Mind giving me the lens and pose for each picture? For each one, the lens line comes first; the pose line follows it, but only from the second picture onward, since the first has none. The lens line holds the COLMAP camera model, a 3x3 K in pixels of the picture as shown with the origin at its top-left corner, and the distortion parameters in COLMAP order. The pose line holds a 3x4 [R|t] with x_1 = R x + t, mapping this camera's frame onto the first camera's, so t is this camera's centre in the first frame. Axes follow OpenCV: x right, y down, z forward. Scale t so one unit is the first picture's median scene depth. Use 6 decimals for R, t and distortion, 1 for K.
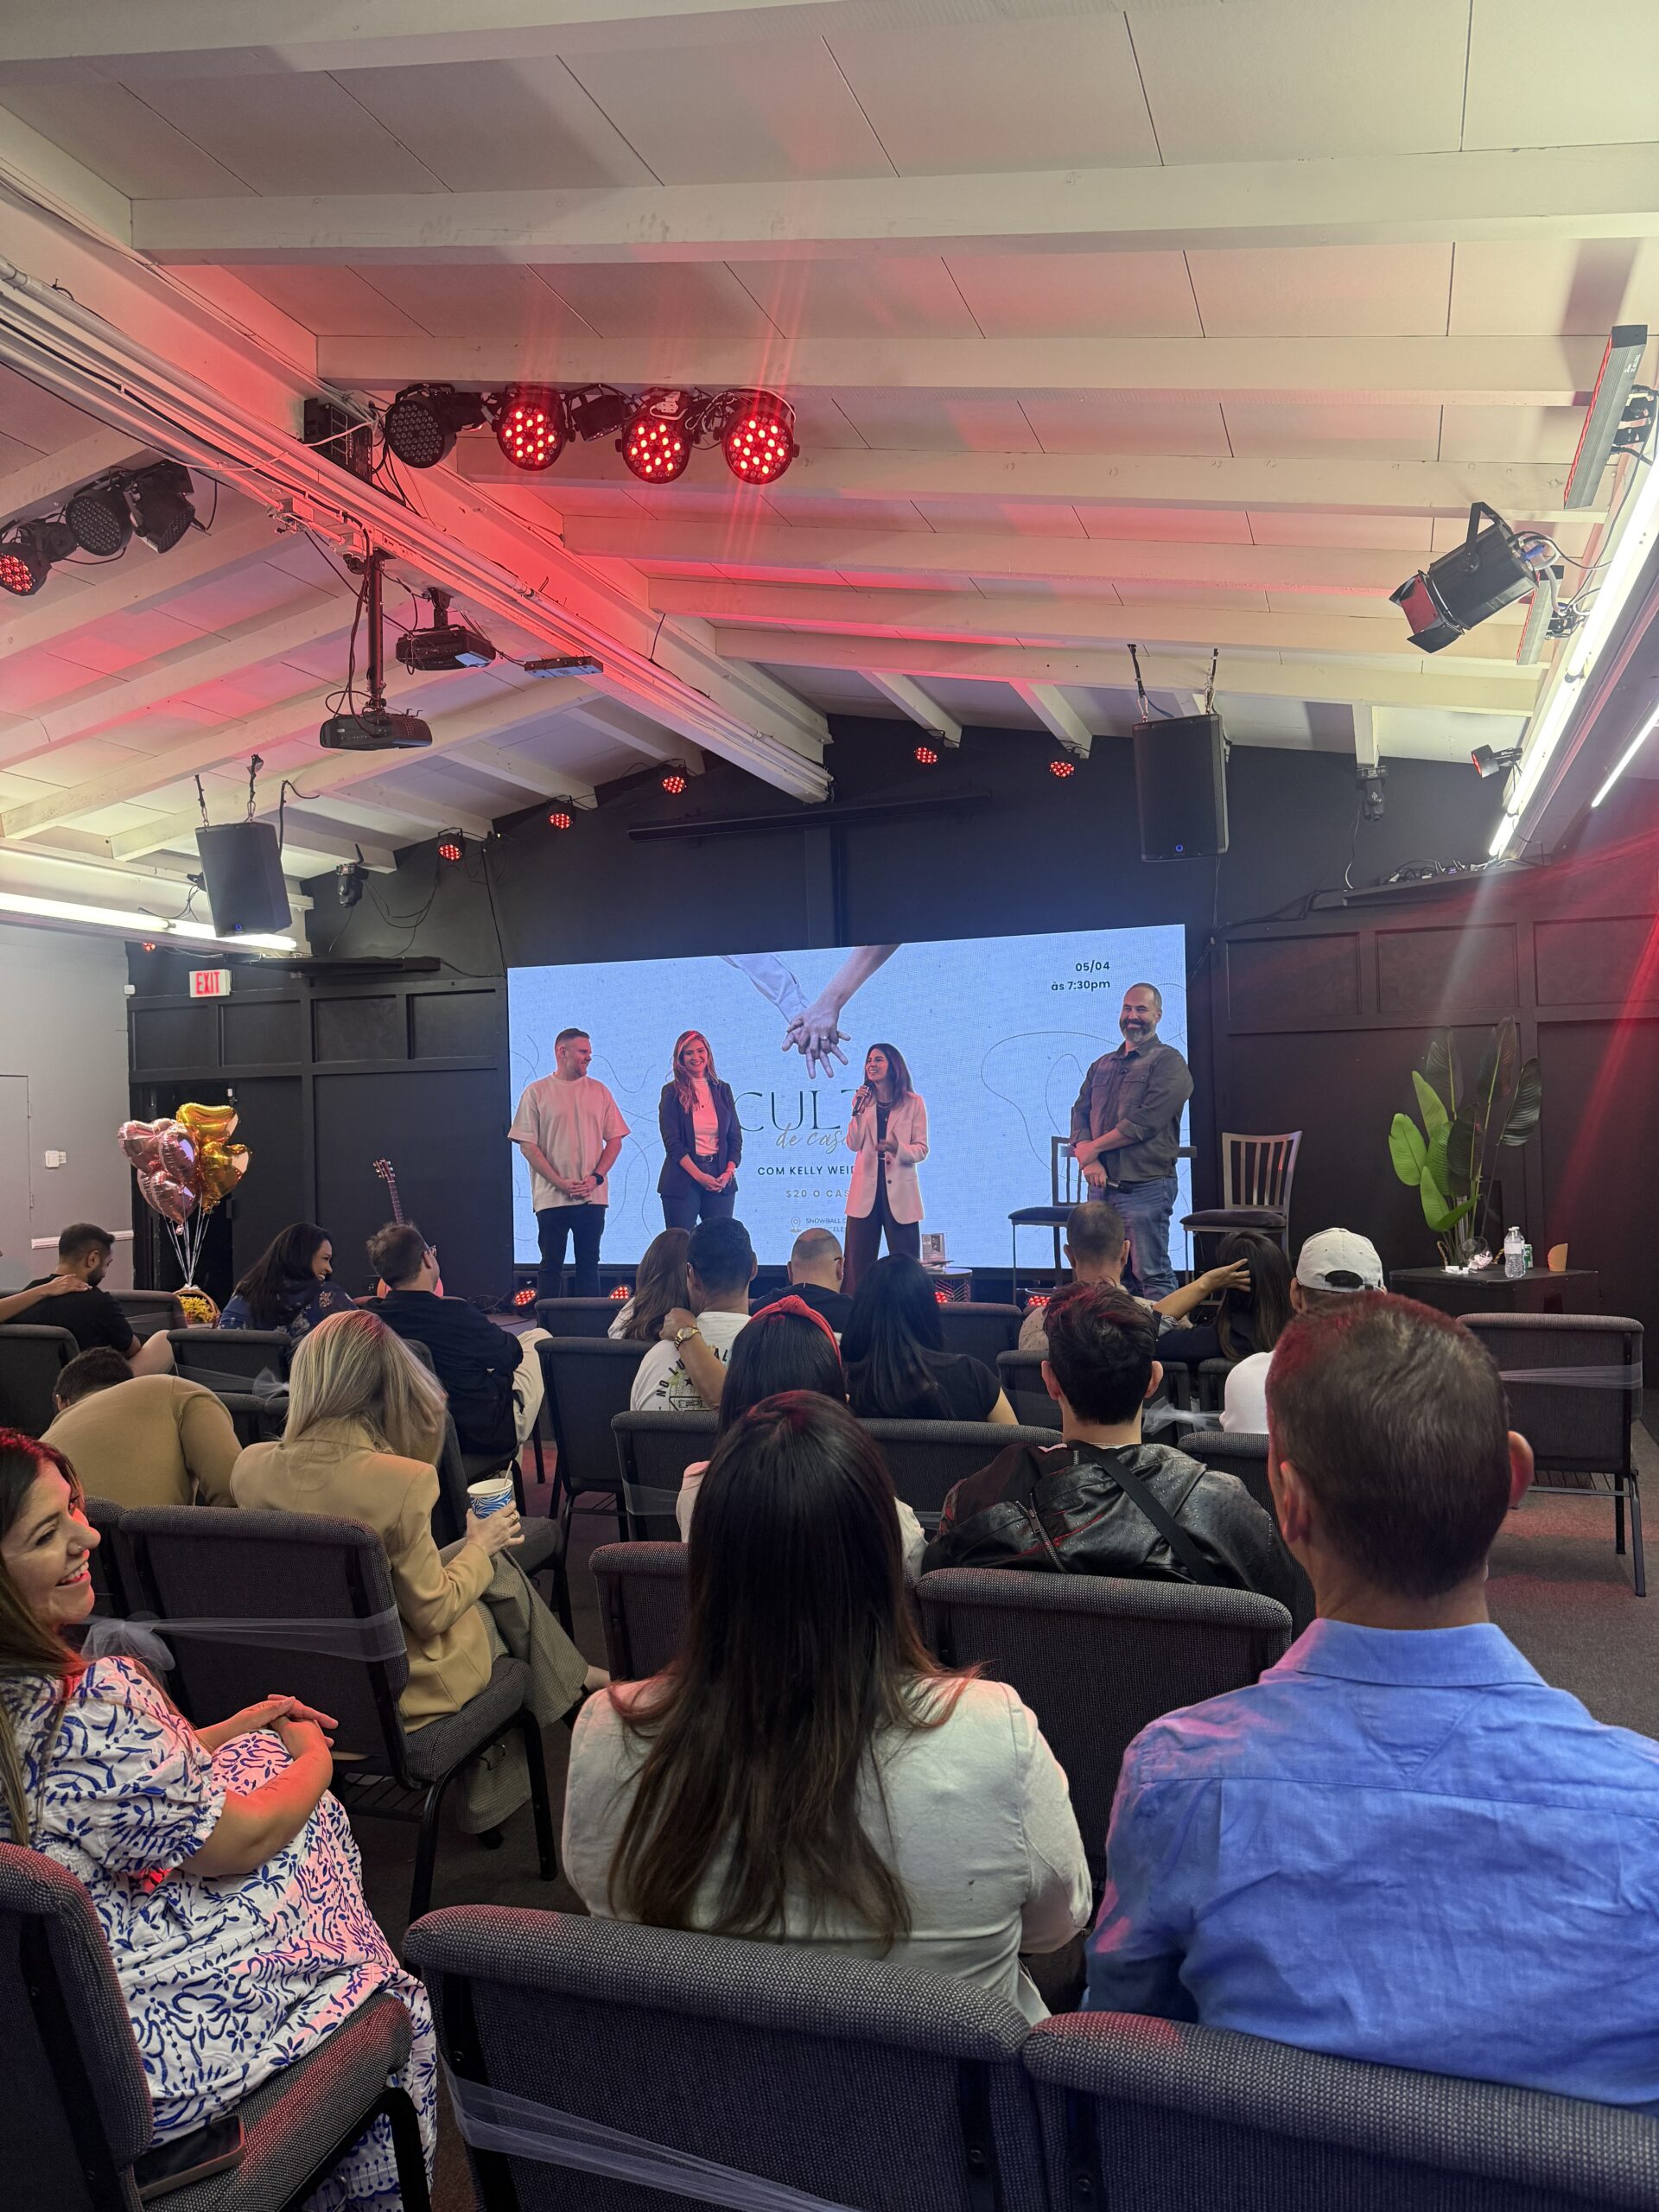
lens RADIAL K [[1559.5, 0, 829.5], [0, 1559.5, 1106.0], [0, 0, 1]] dist [0.152959, -0.290371]
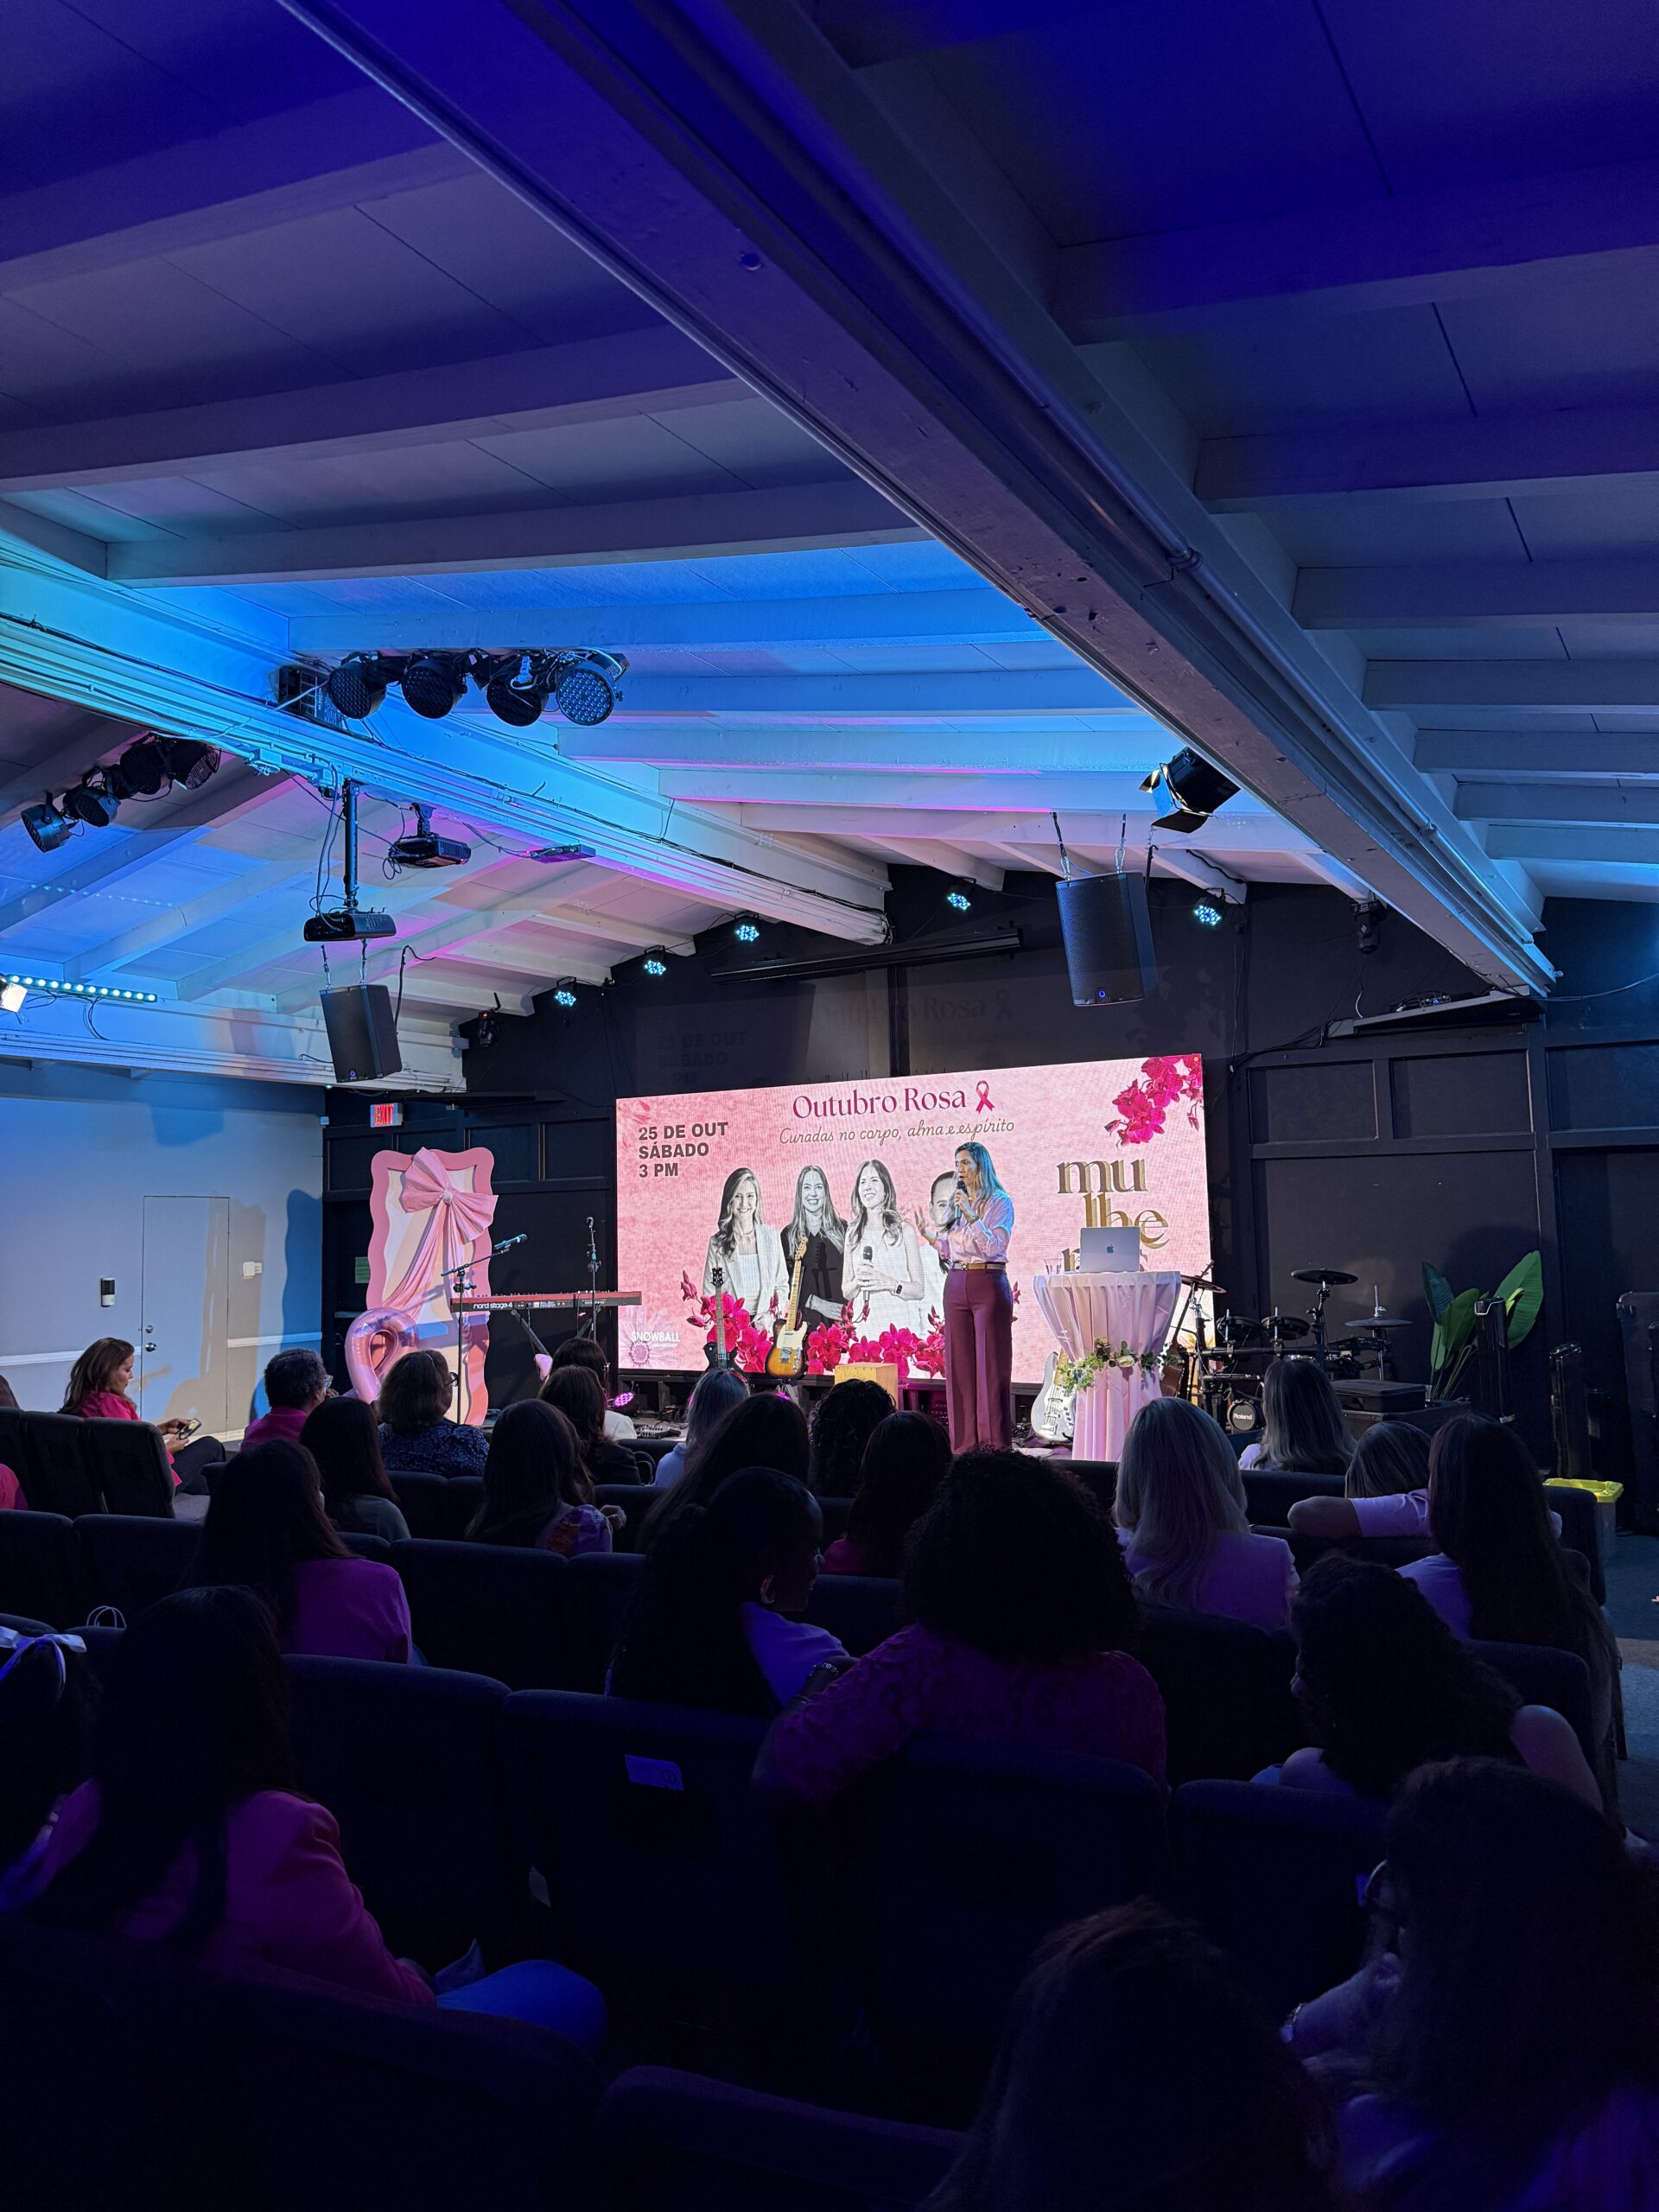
lens RADIAL K [[1559.5, 0, 829.5], [0, 1559.5, 1106.0], [0, 0, 1]] dist [0.152959, -0.290371]
pose [[0.978597, -0.011040, -0.205488, 0.197718], [-0.002267, 0.997921, -0.064411, -0.013964], [0.205772, 0.063498, 0.976538, -0.058998]]
